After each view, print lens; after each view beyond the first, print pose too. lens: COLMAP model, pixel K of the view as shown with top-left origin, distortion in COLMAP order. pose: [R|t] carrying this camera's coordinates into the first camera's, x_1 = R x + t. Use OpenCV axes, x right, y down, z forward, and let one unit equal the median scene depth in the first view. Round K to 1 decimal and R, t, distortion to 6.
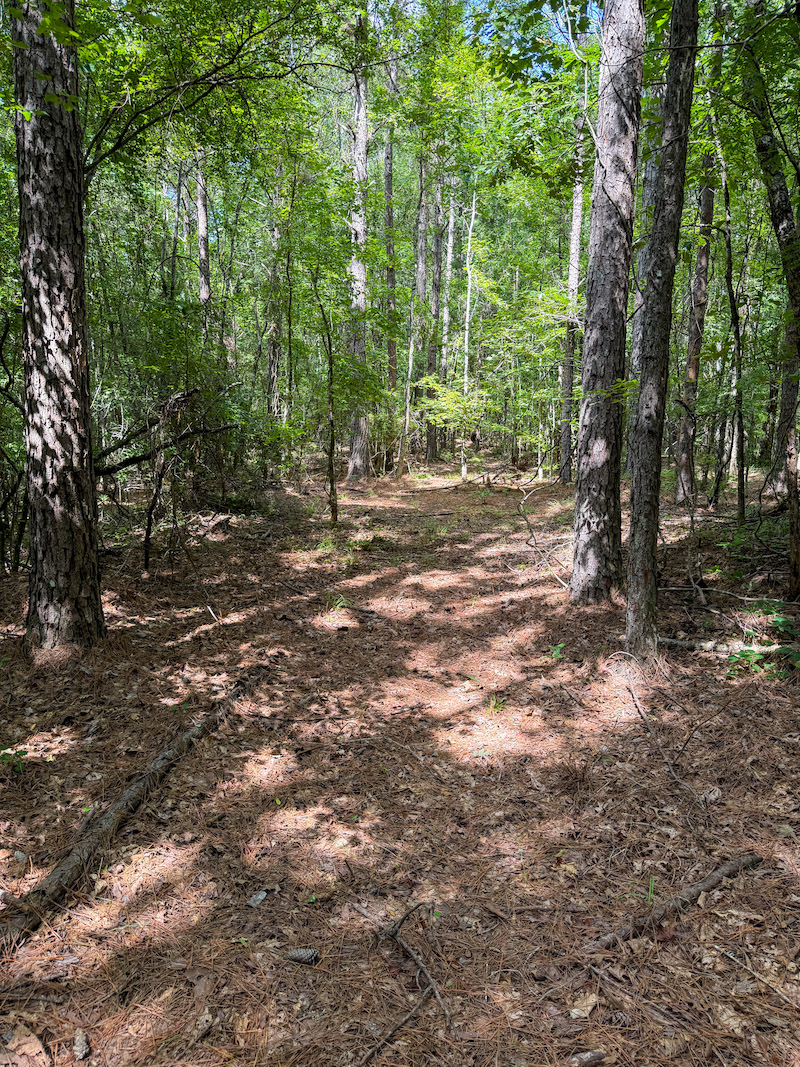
lens RADIAL K [[744.5, 0, 401.5], [0, 744.5, 527.2], [0, 0, 1]] dist [0.046695, -0.050953]
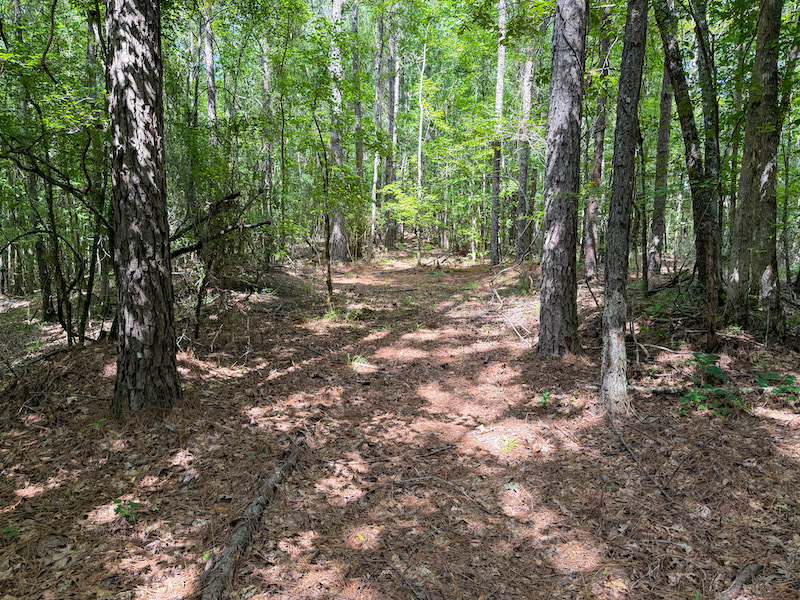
lens RADIAL K [[558.2, 0, 403.3], [0, 558.2, 299.1], [0, 0, 1]] dist [0.046695, -0.050953]
pose [[0.996396, -0.016649, 0.083175, -0.121078], [0.016595, 0.999861, 0.001346, -0.008065], [-0.083186, 0.000039, 0.996534, 0.077679]]
